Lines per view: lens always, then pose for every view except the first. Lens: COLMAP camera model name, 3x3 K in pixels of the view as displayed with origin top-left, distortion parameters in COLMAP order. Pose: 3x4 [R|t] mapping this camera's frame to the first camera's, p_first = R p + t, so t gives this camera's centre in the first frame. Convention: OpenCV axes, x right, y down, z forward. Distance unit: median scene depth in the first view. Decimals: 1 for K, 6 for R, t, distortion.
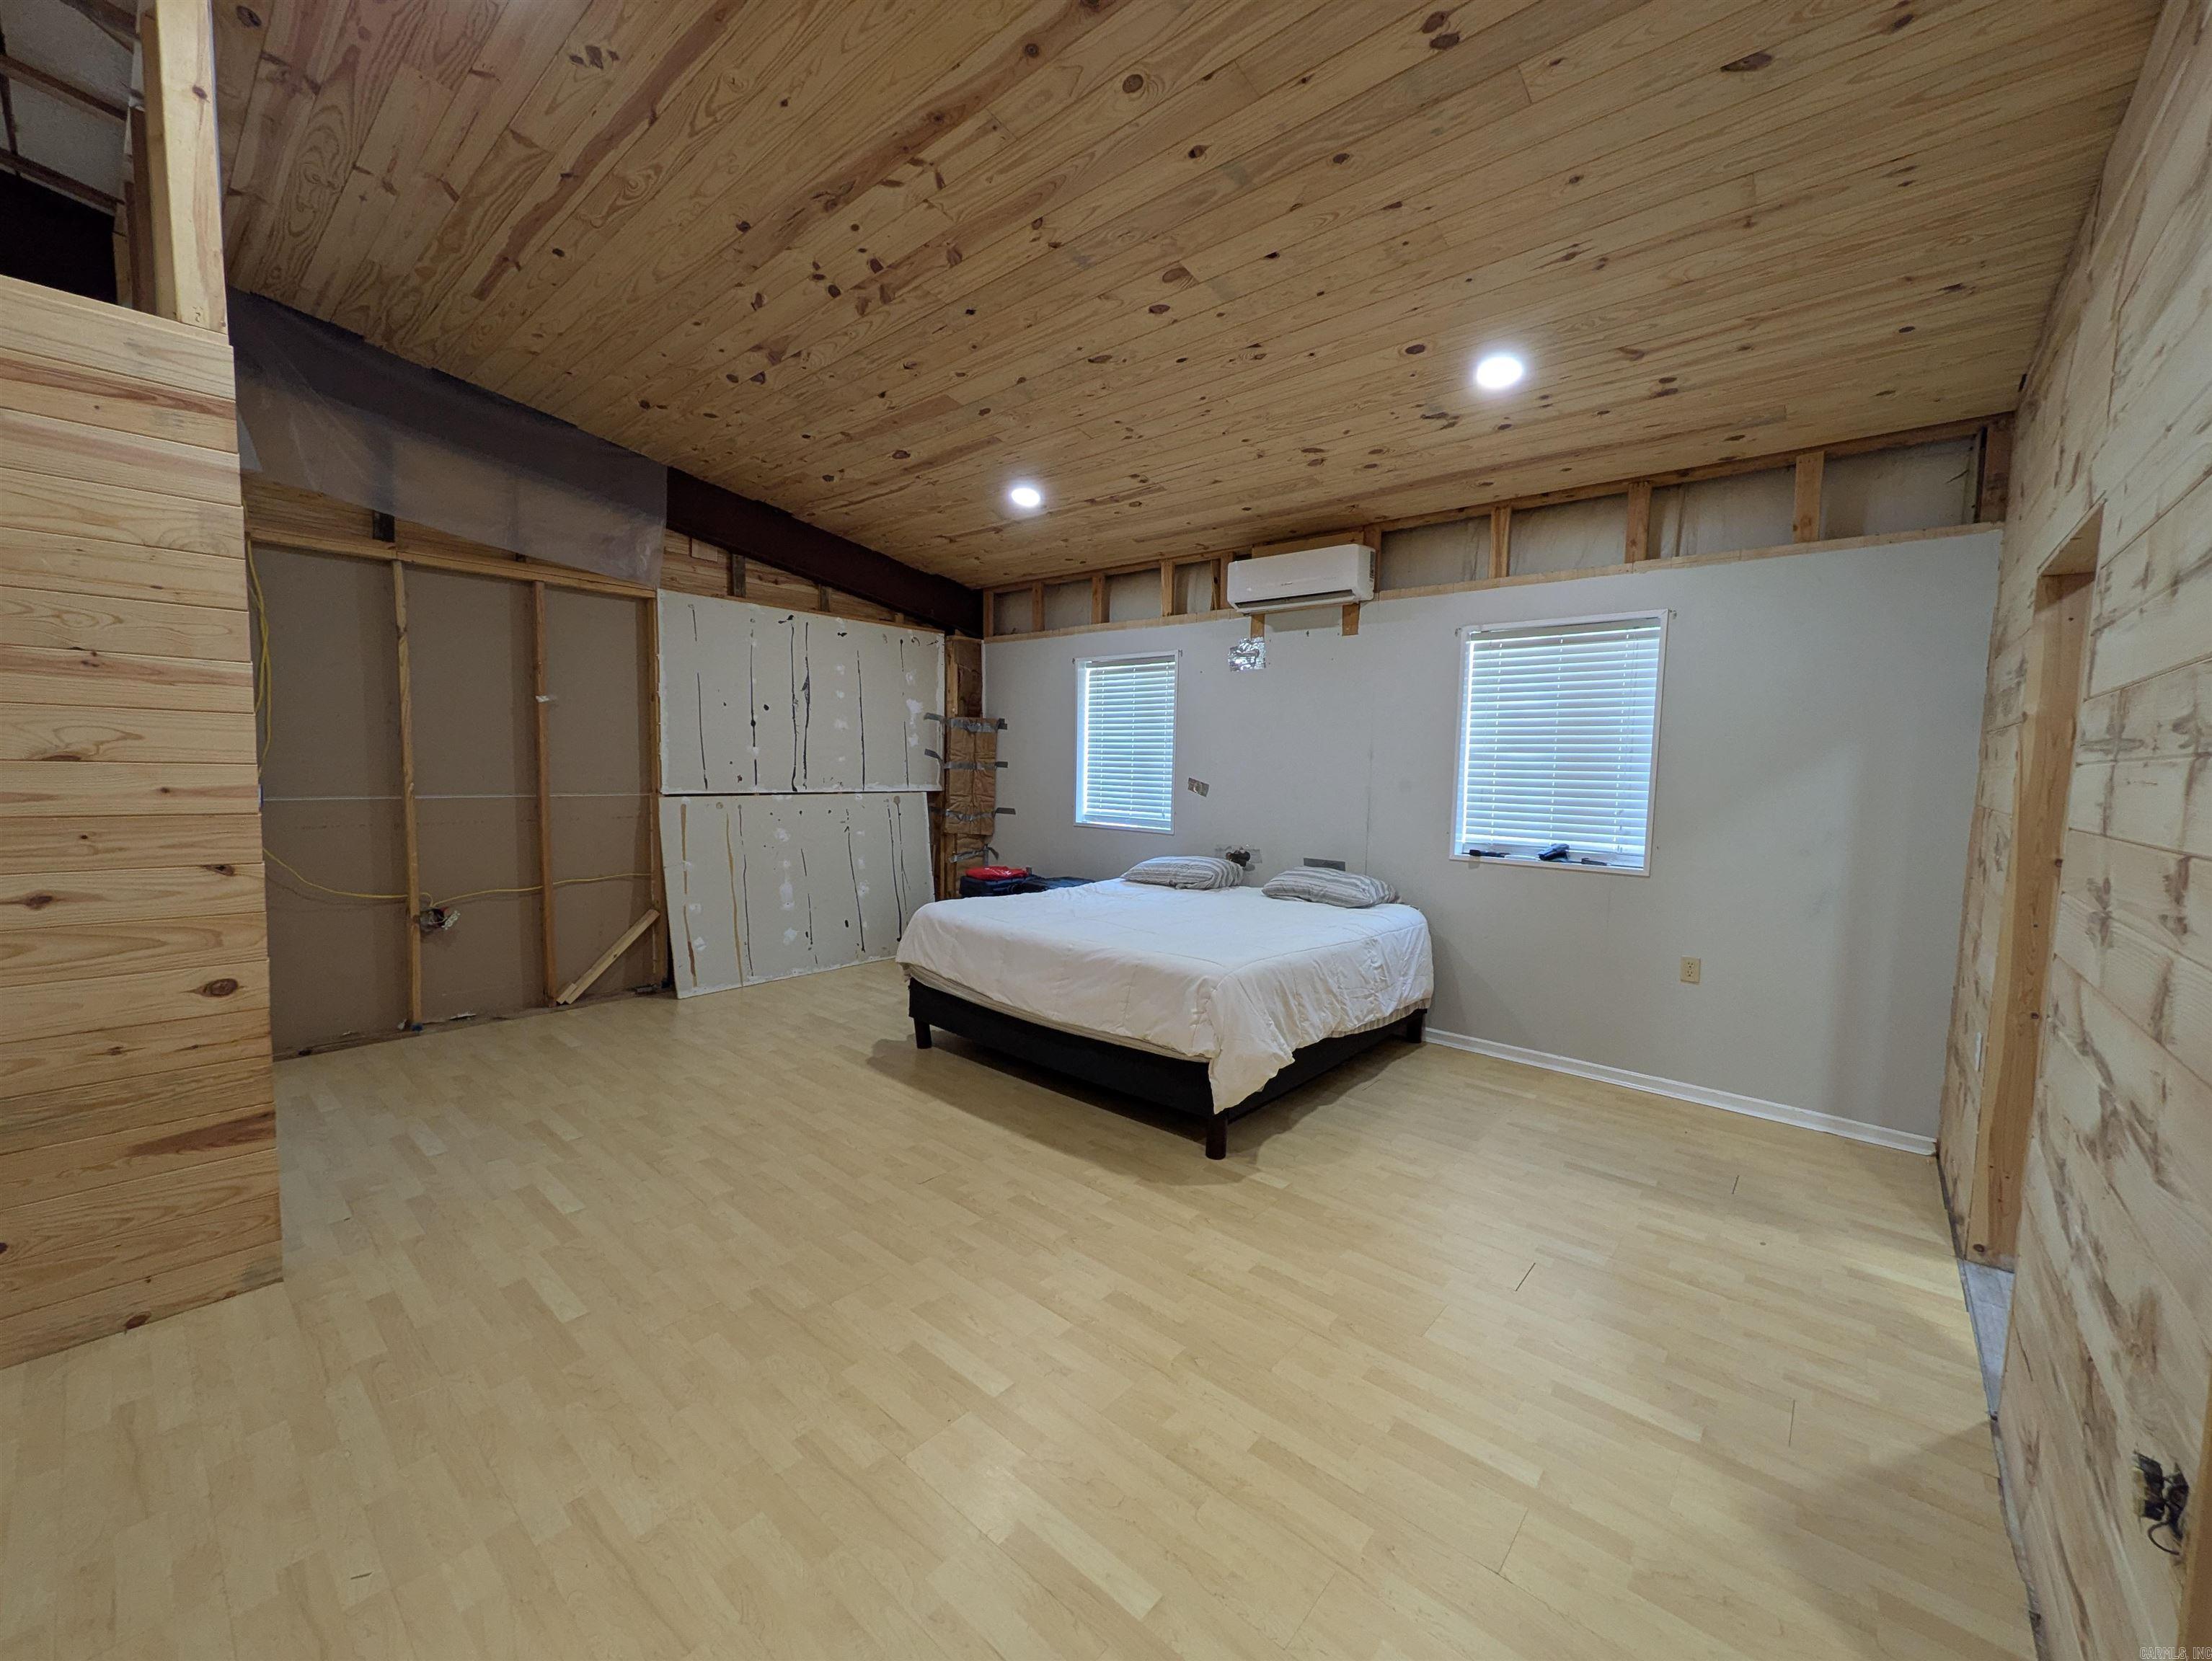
lens RADIAL K [[875.6, 0, 1109.5], [0, 875.6, 829.1], [0, 0, 1]] dist [0.000610, -0.000079]
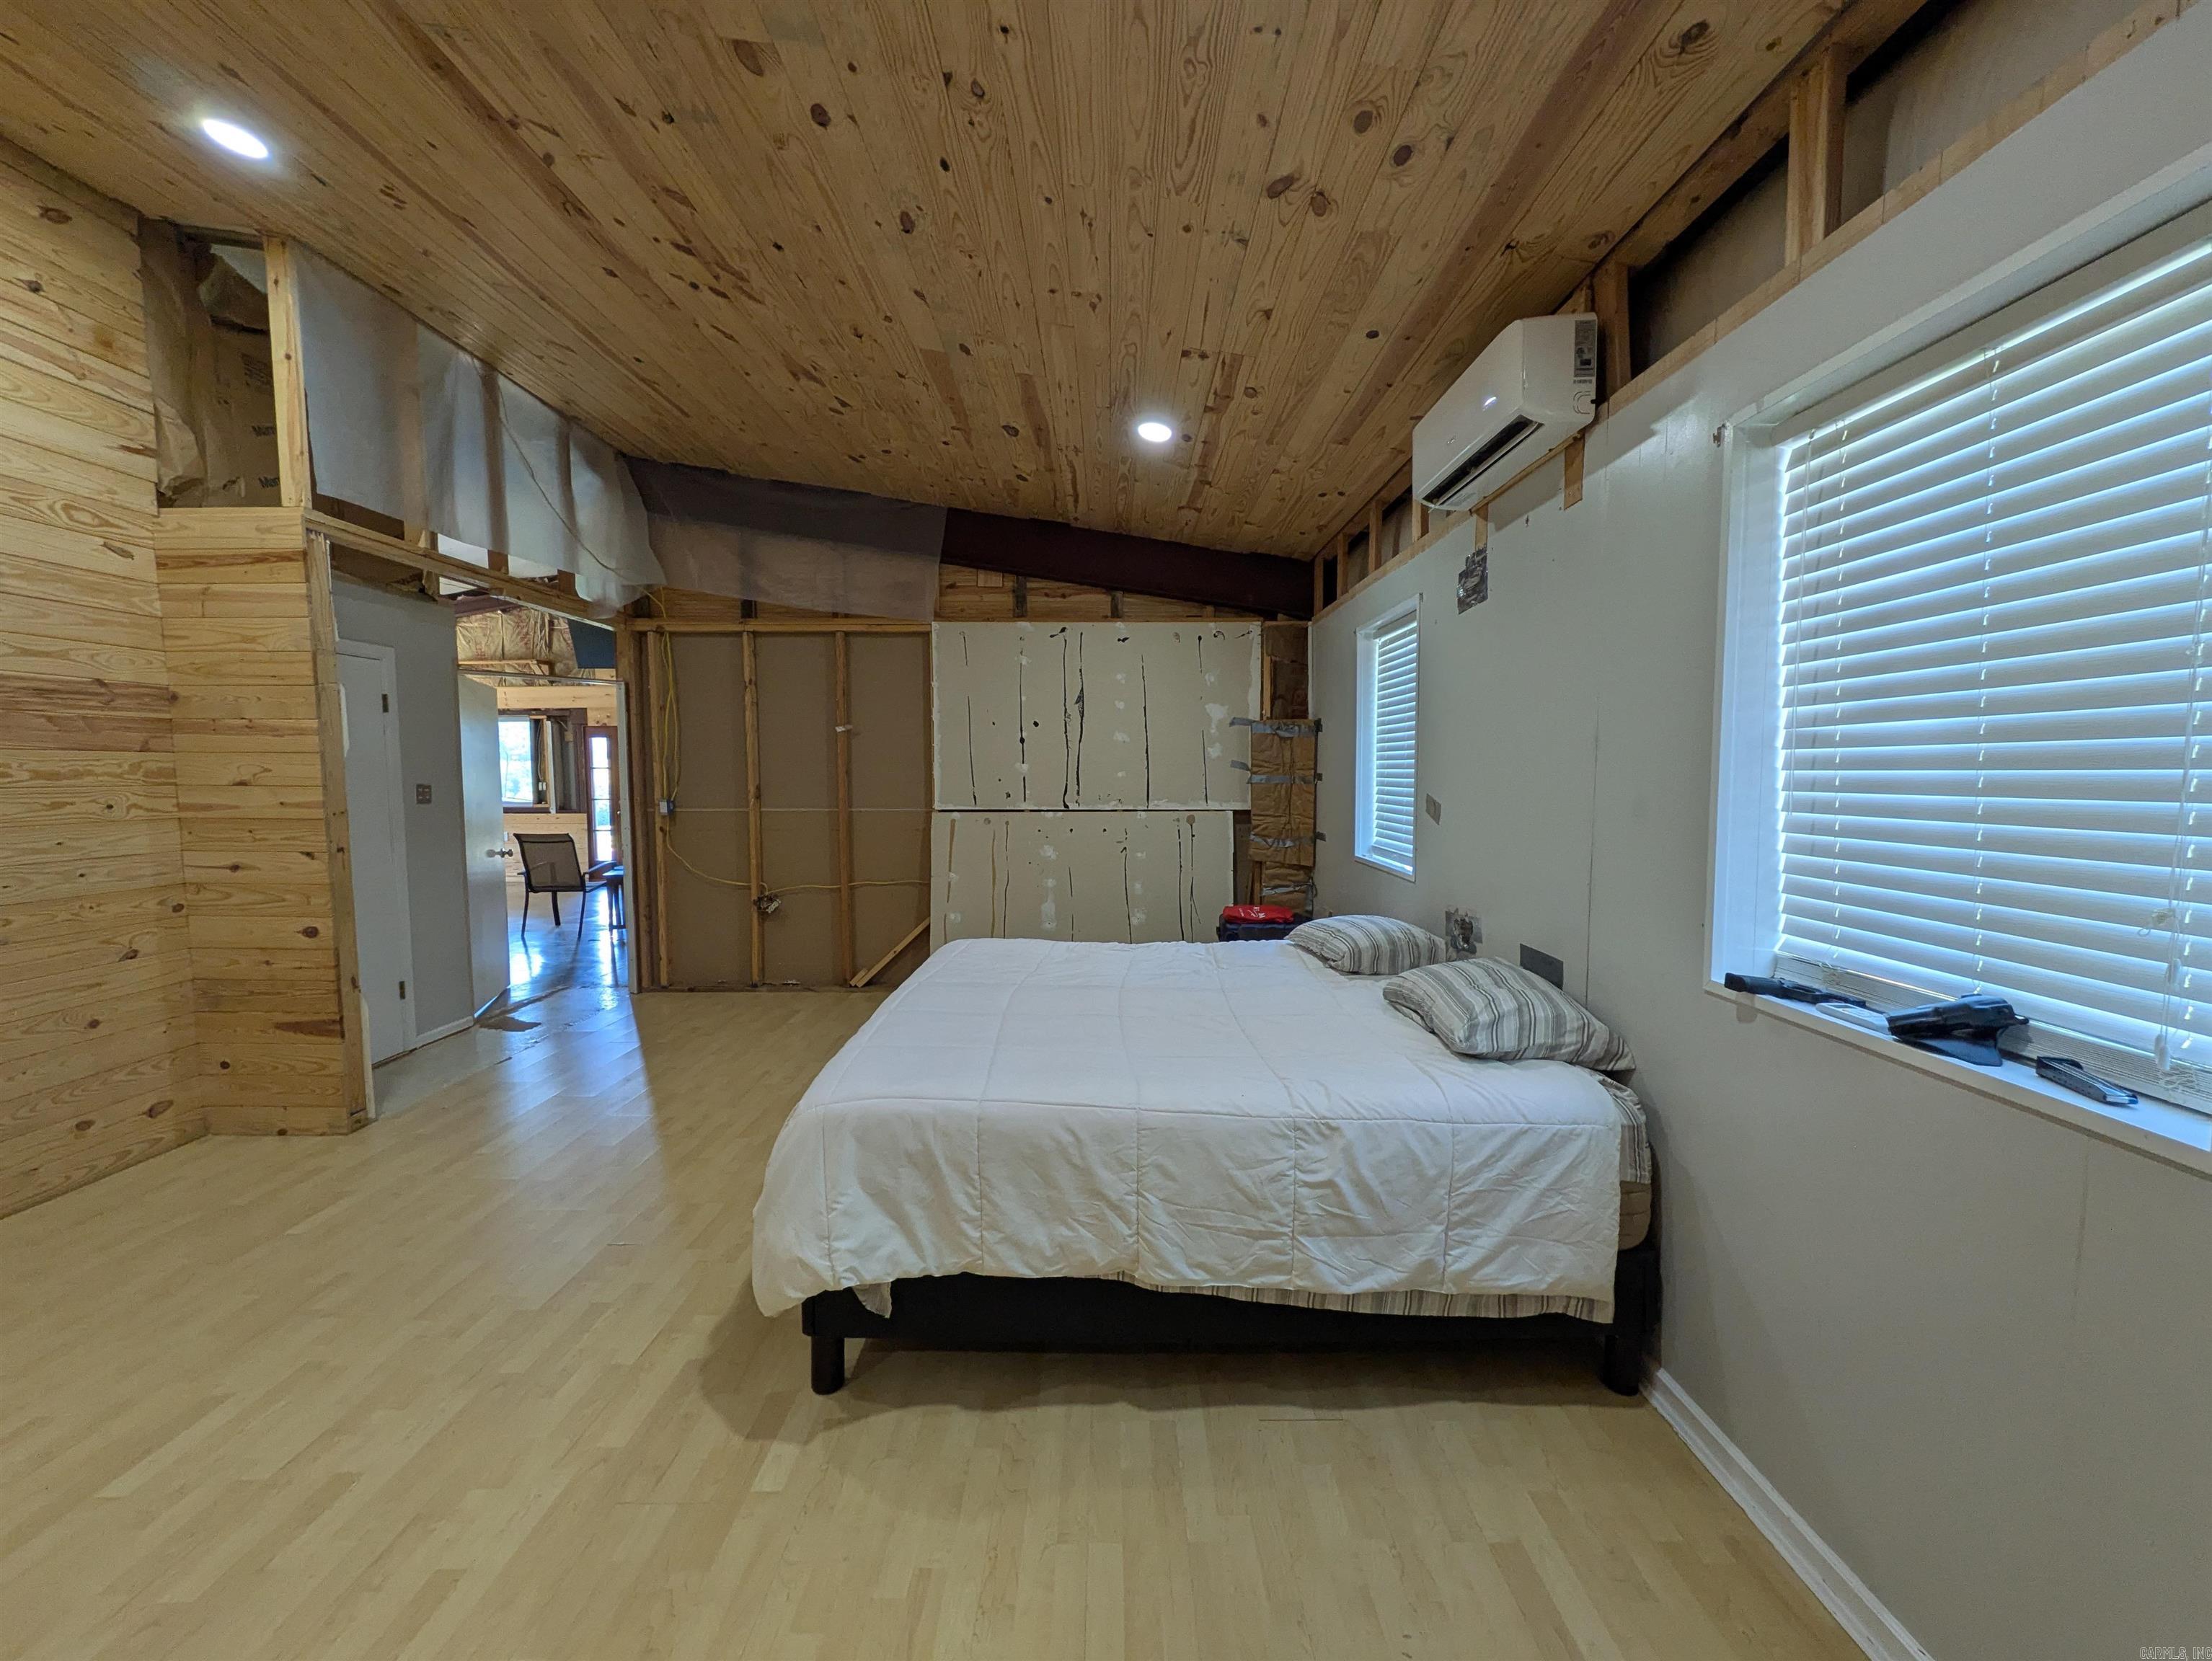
lens RADIAL K [[875.6, 0, 1099.5], [0, 875.6, 829.2], [0, 0, 1]] dist [0.000610, -0.000079]
pose [[0.650764, 0.028358, -0.758751, 0.541429], [-0.042479, 0.999097, 0.000908, -0.030812], [0.758091, 0.031640, 0.651380, 0.538824]]
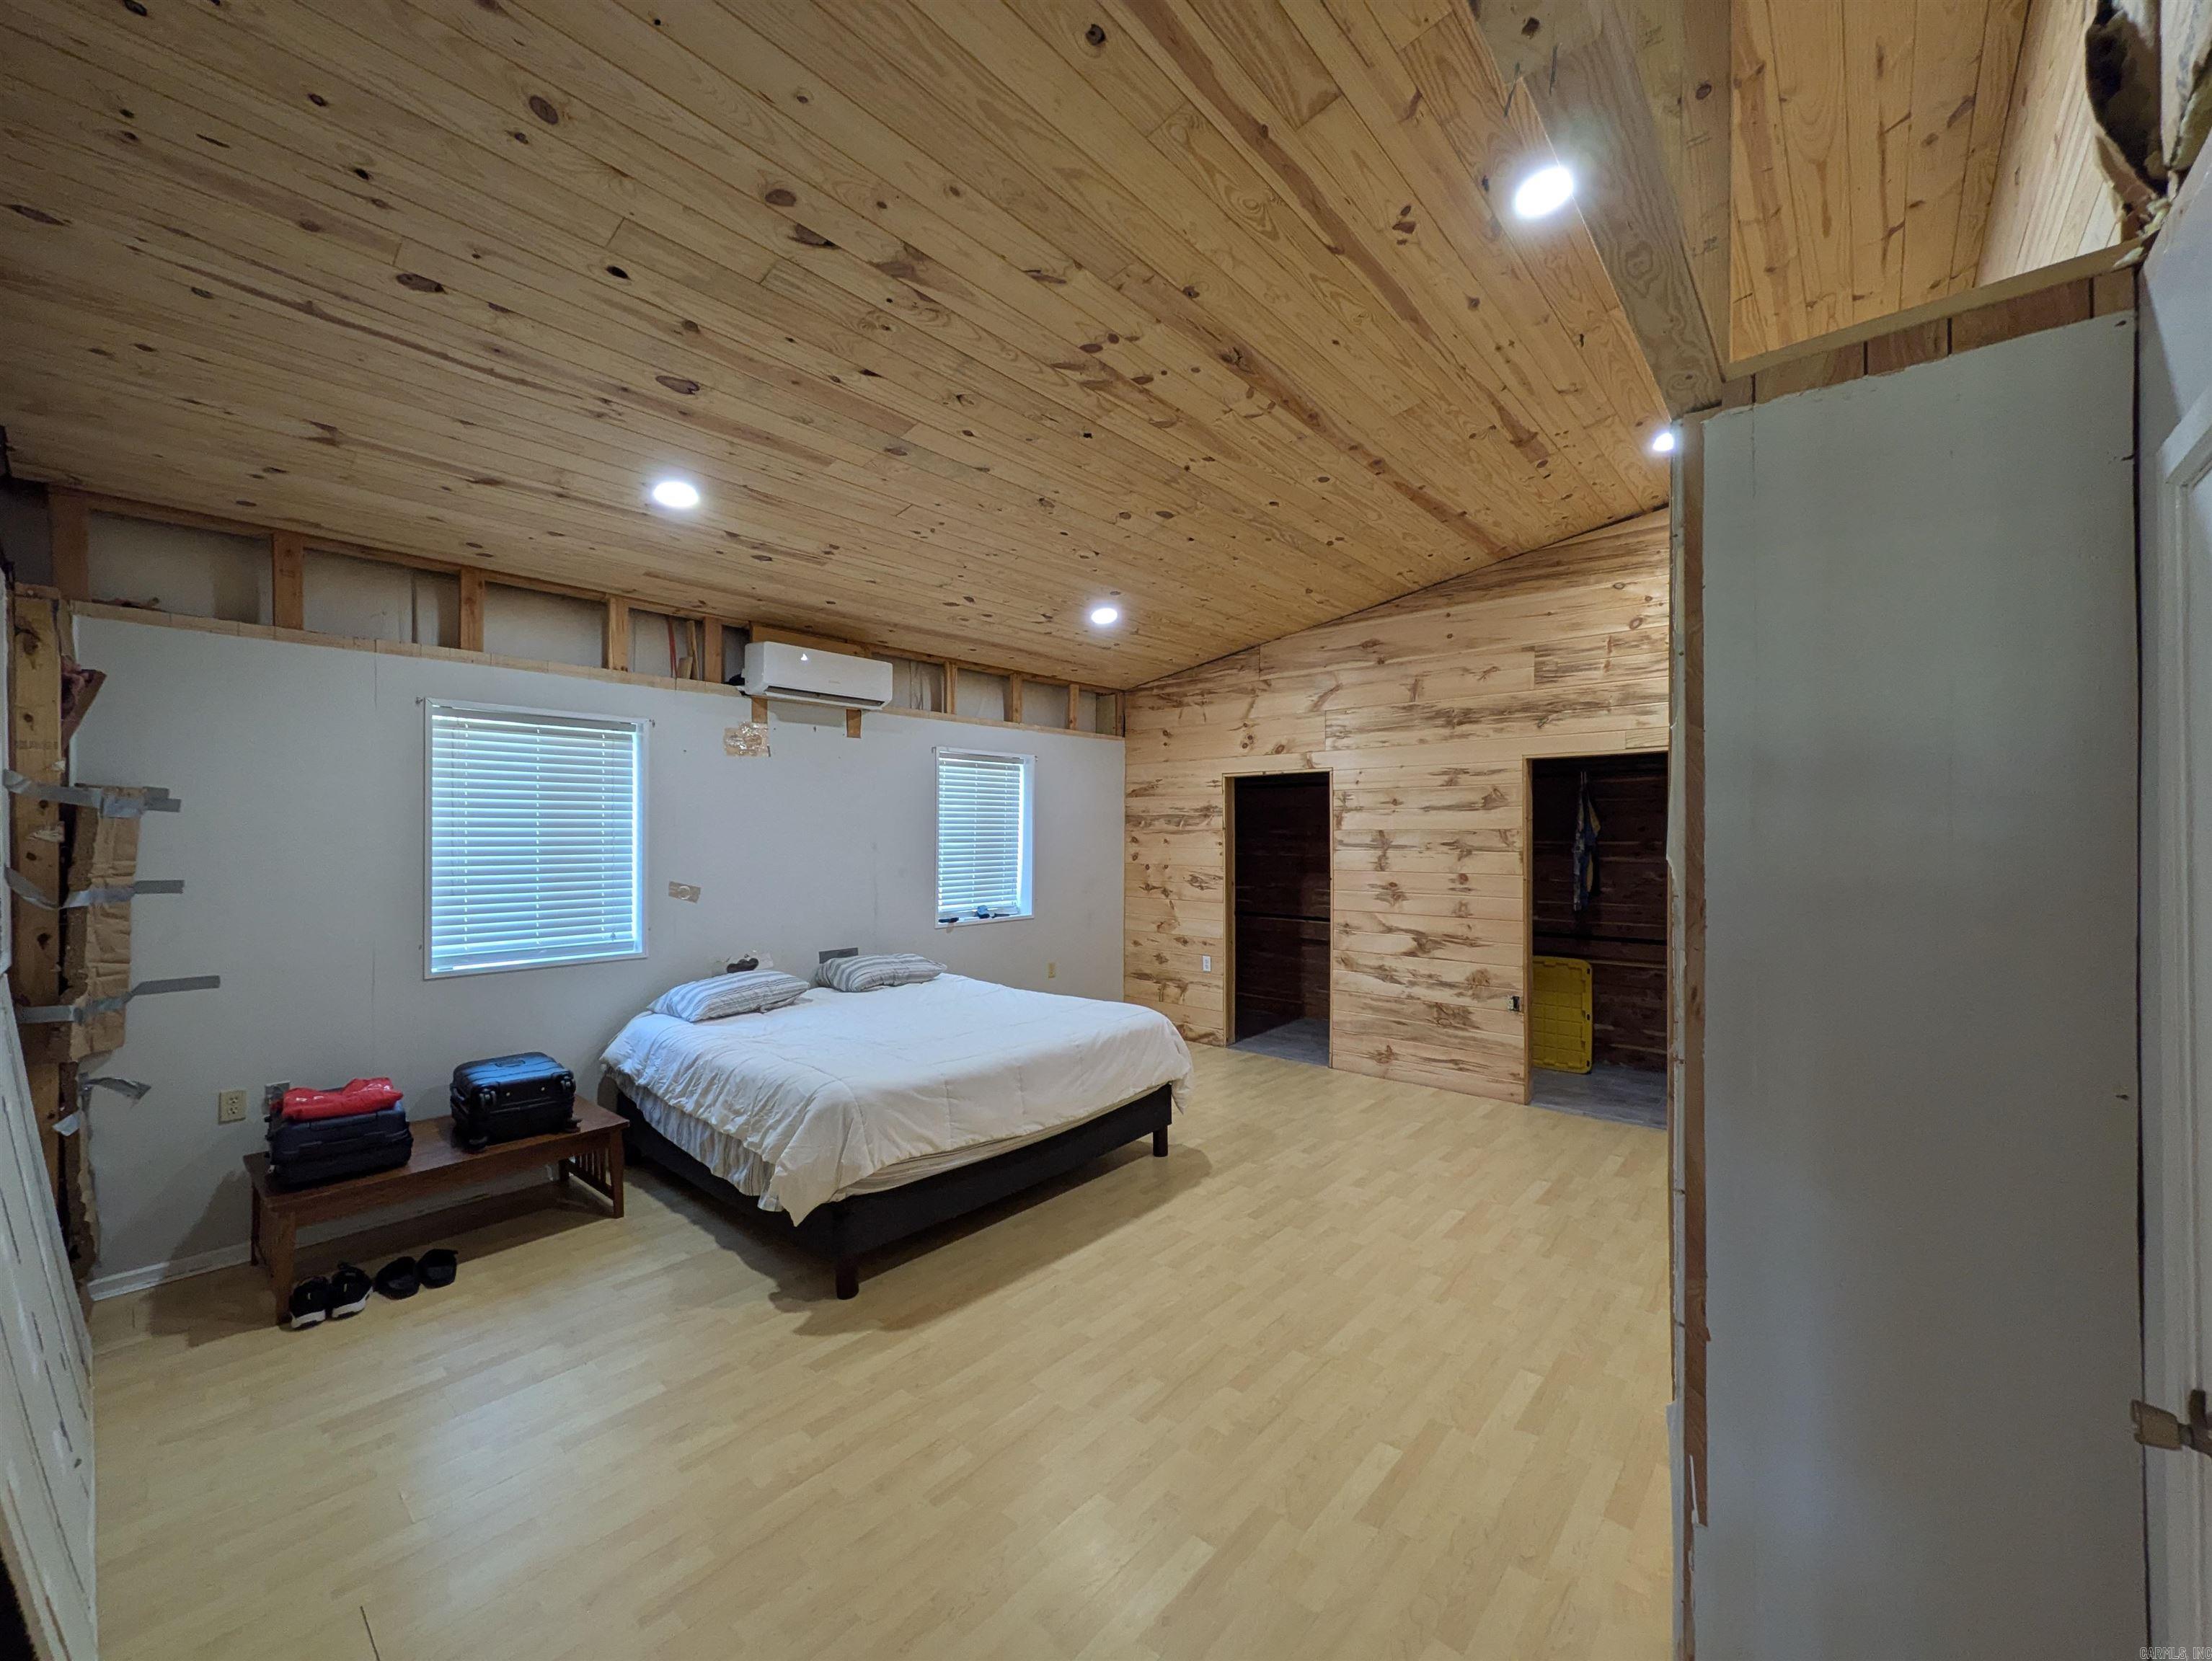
lens RADIAL K [[875.6, 0, 1105.2], [0, 875.6, 828.7], [0, 0, 1]] dist [0.000610, -0.000079]
pose [[0.006942, -0.014716, 0.999868, -0.907996], [0.078030, 0.996851, 0.014129, -0.112716], [-0.996927, 0.077921, 0.008069, 0.773584]]
